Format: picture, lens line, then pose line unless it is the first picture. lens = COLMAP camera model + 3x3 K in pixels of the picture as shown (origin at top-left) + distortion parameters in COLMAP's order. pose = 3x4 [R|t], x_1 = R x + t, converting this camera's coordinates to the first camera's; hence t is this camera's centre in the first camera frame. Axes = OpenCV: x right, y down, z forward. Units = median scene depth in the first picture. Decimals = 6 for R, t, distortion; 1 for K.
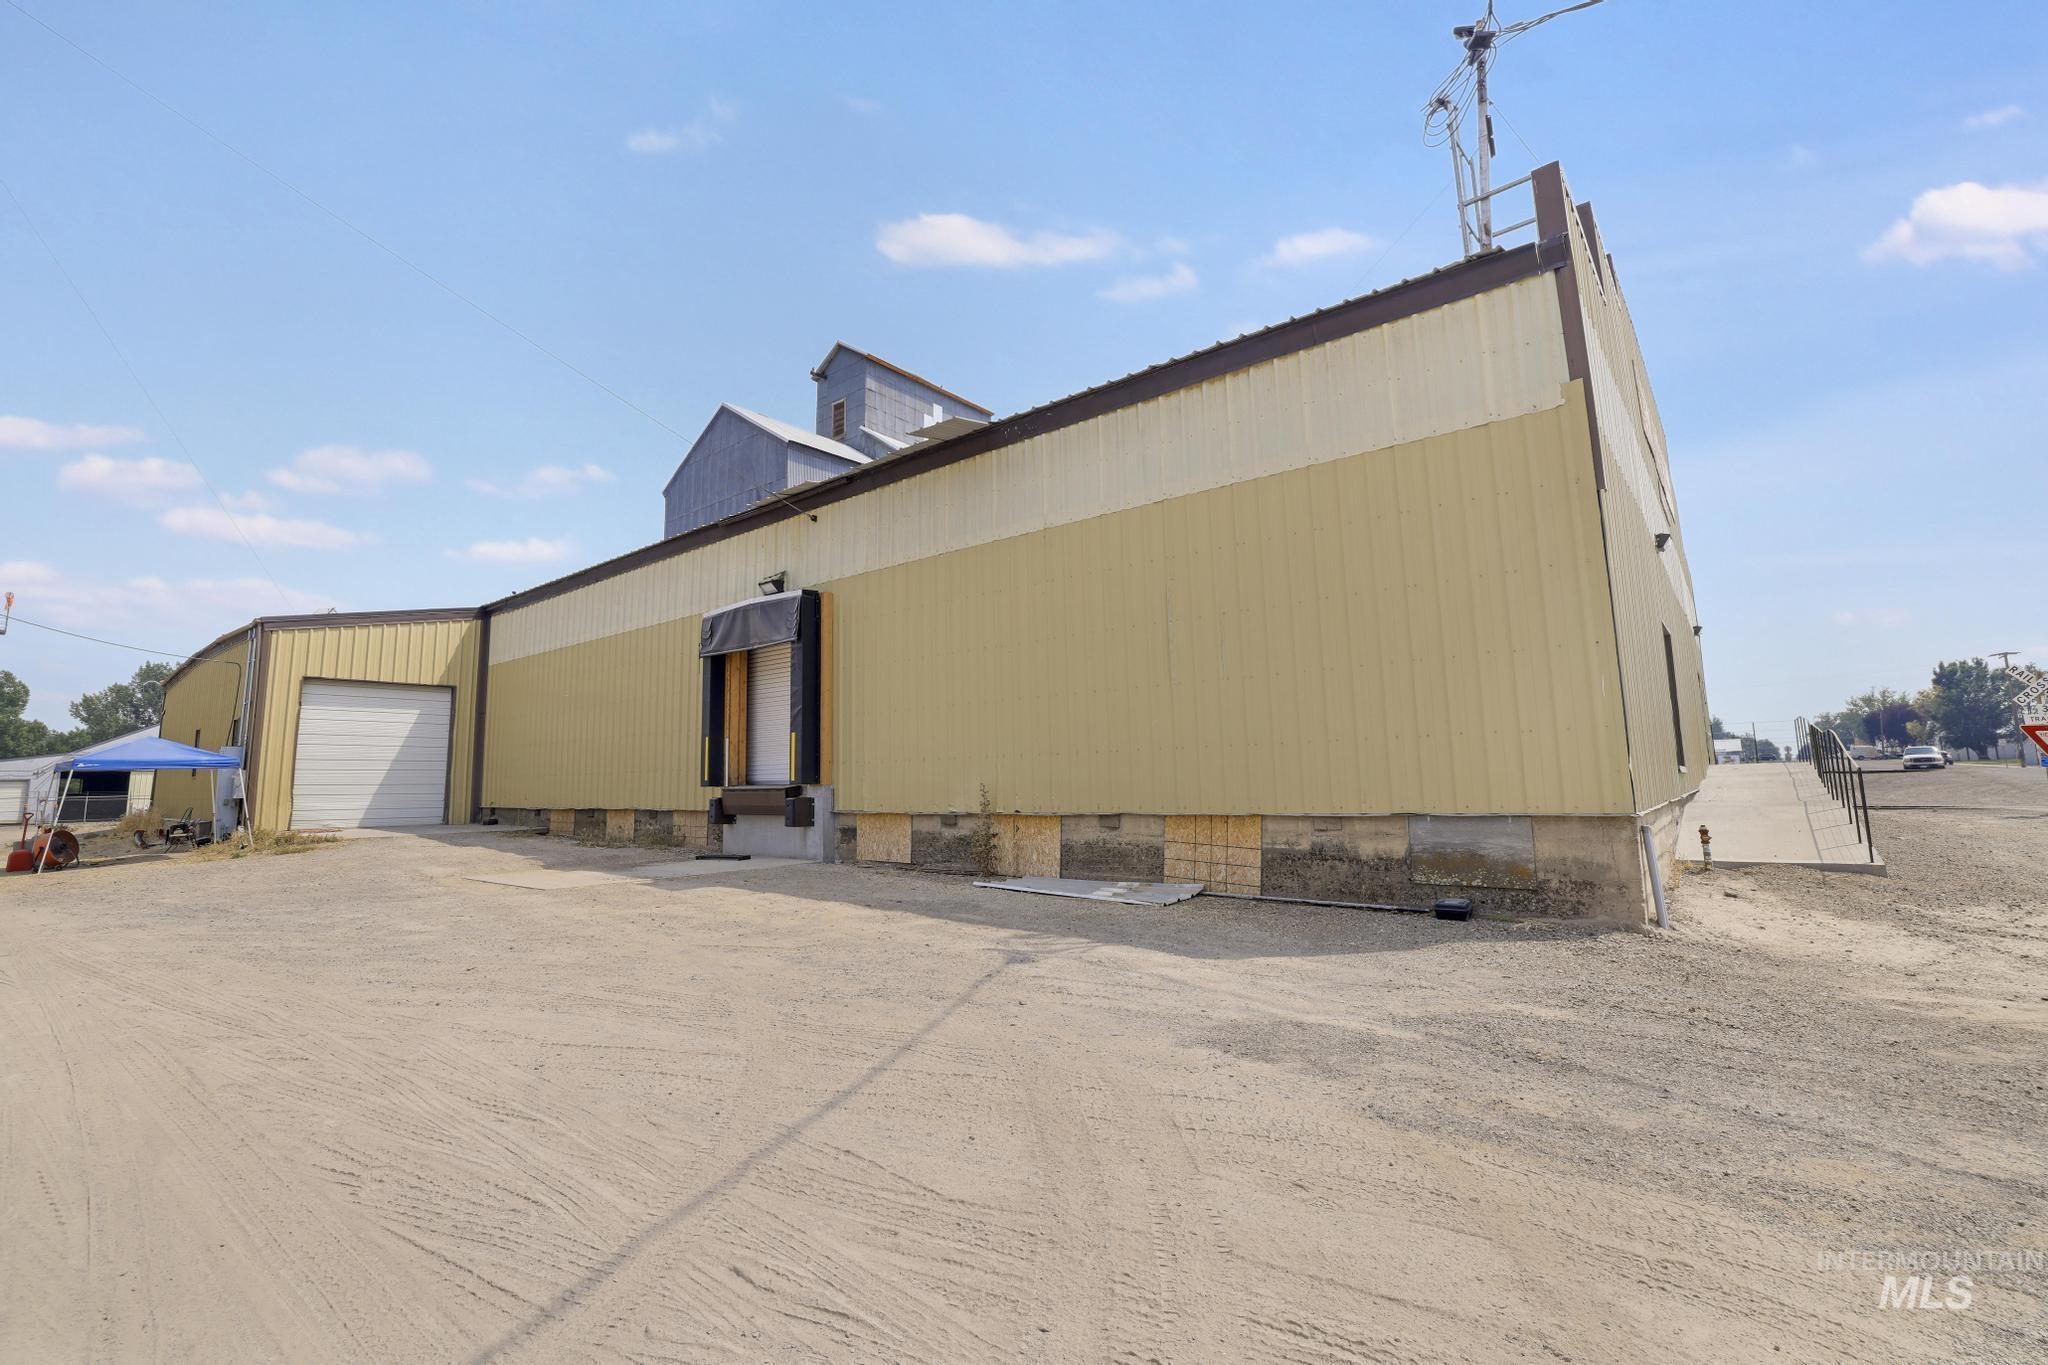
lens RADIAL K [[899.2, 0, 1005.6], [0, 899.2, 650.7], [0, 0, 1]] dist [-0.029996, 0.004863]
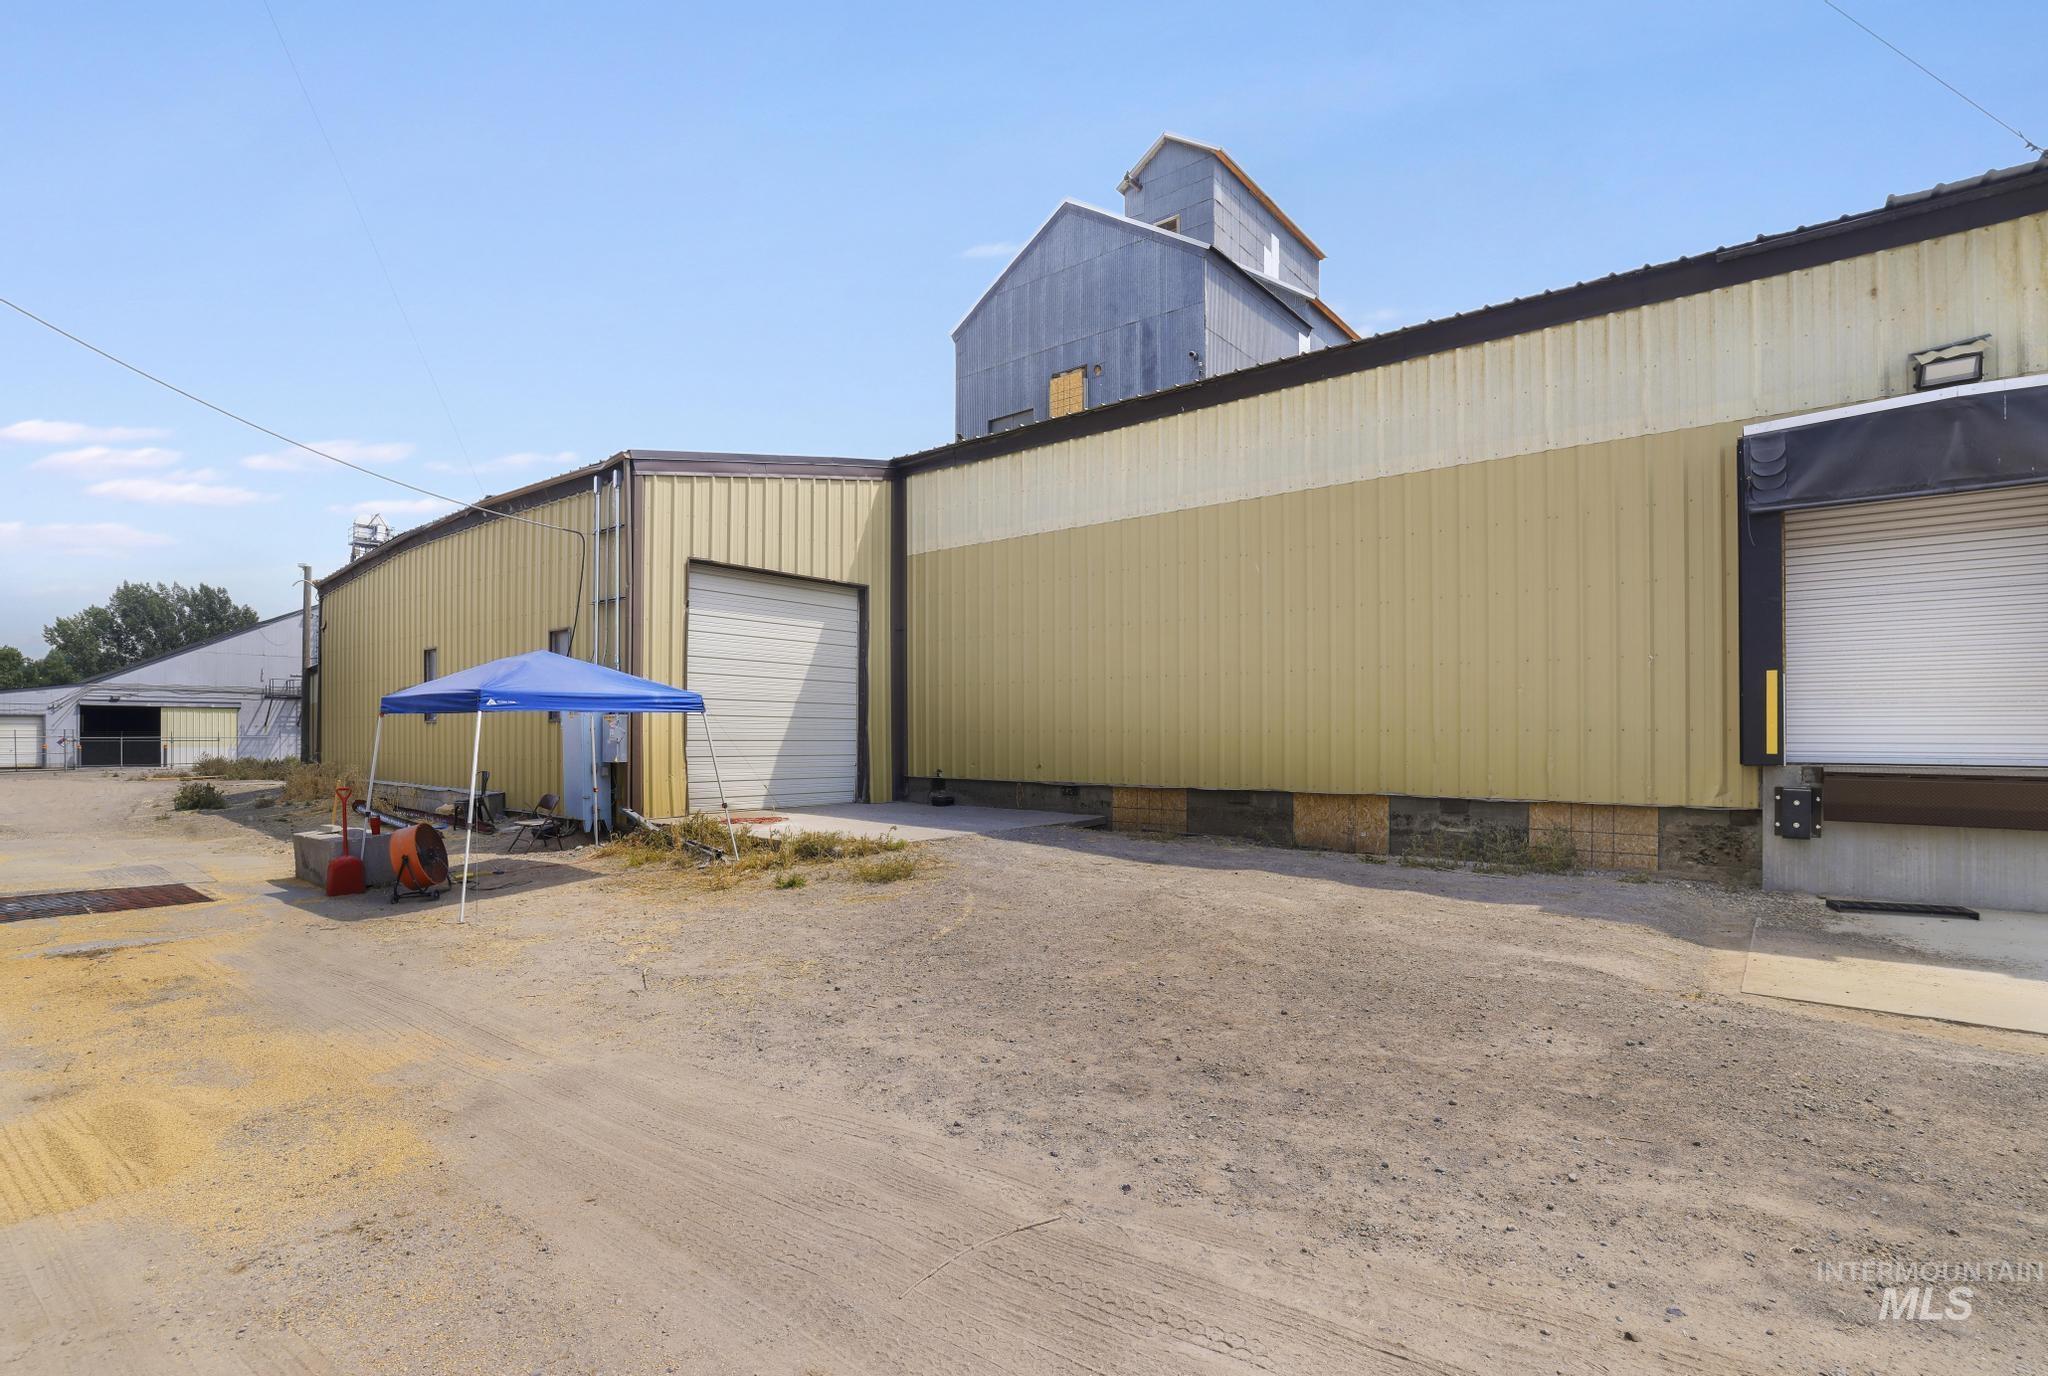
lens RADIAL K [[921.2, 0, 943.9], [0, 921.2, 723.3], [0, 0, 1]] dist [-0.035802, 0.009323]
pose [[0.999753, 0.022075, 0.002659, -0.606384], [-0.022232, 0.990713, 0.134143, 0.051209], [0.000327, -0.134169, 0.990958, 0.365992]]
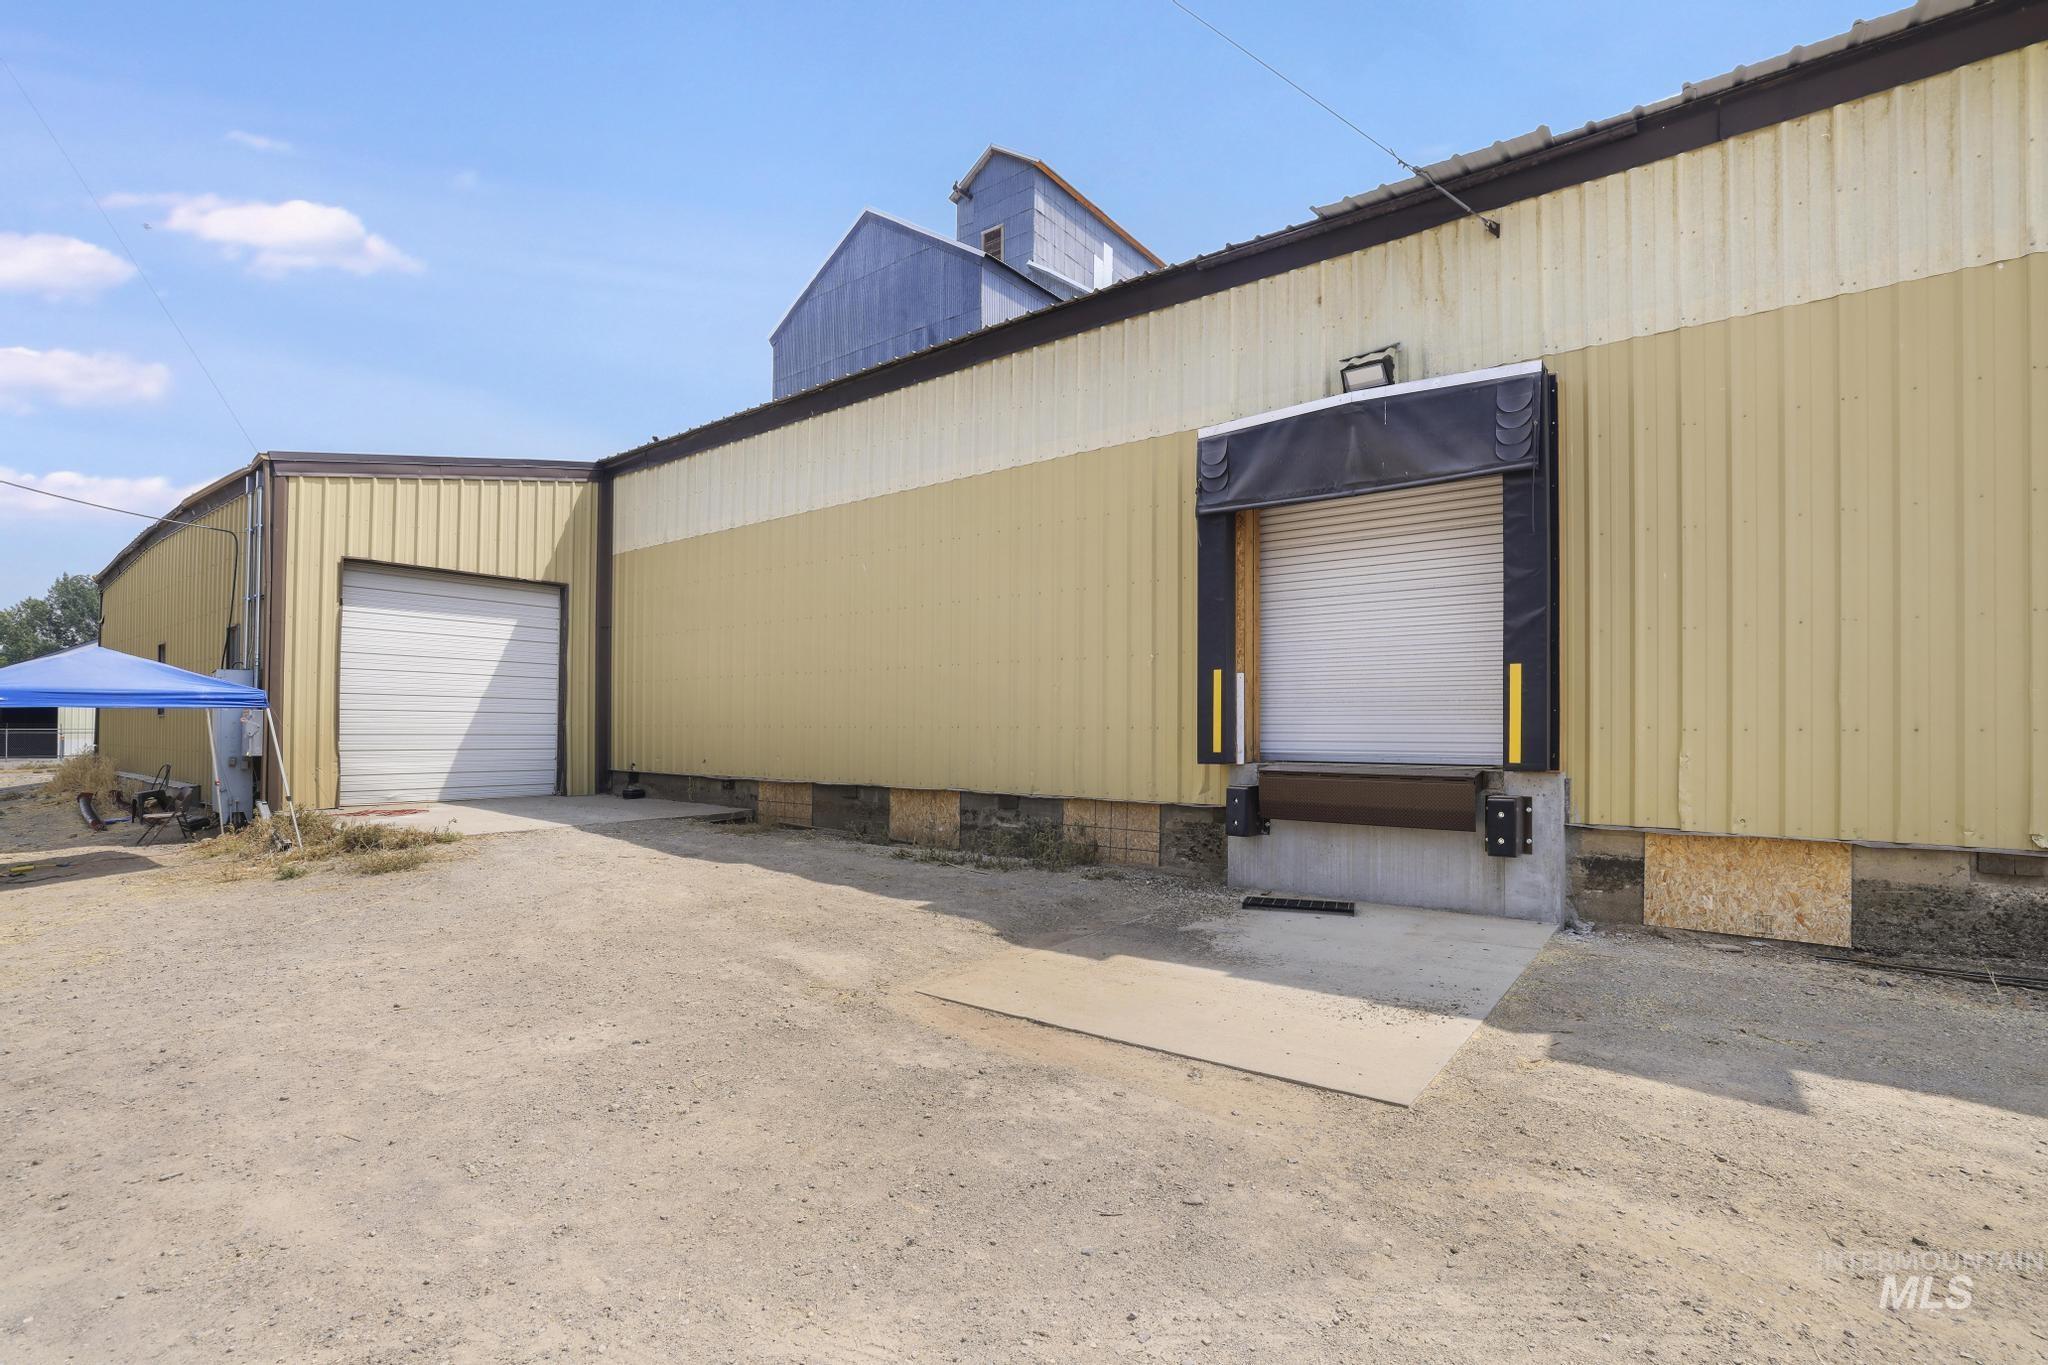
lens RADIAL K [[899.2, 0, 961.4], [0, 899.2, 706.4], [0, 0, 1]] dist [-0.029996, 0.004863]
pose [[0.999424, 0.024322, 0.023663, -0.371256], [-0.027051, 0.992058, 0.122839, 0.043551], [-0.020488, -0.123409, 0.992144, 0.364144]]
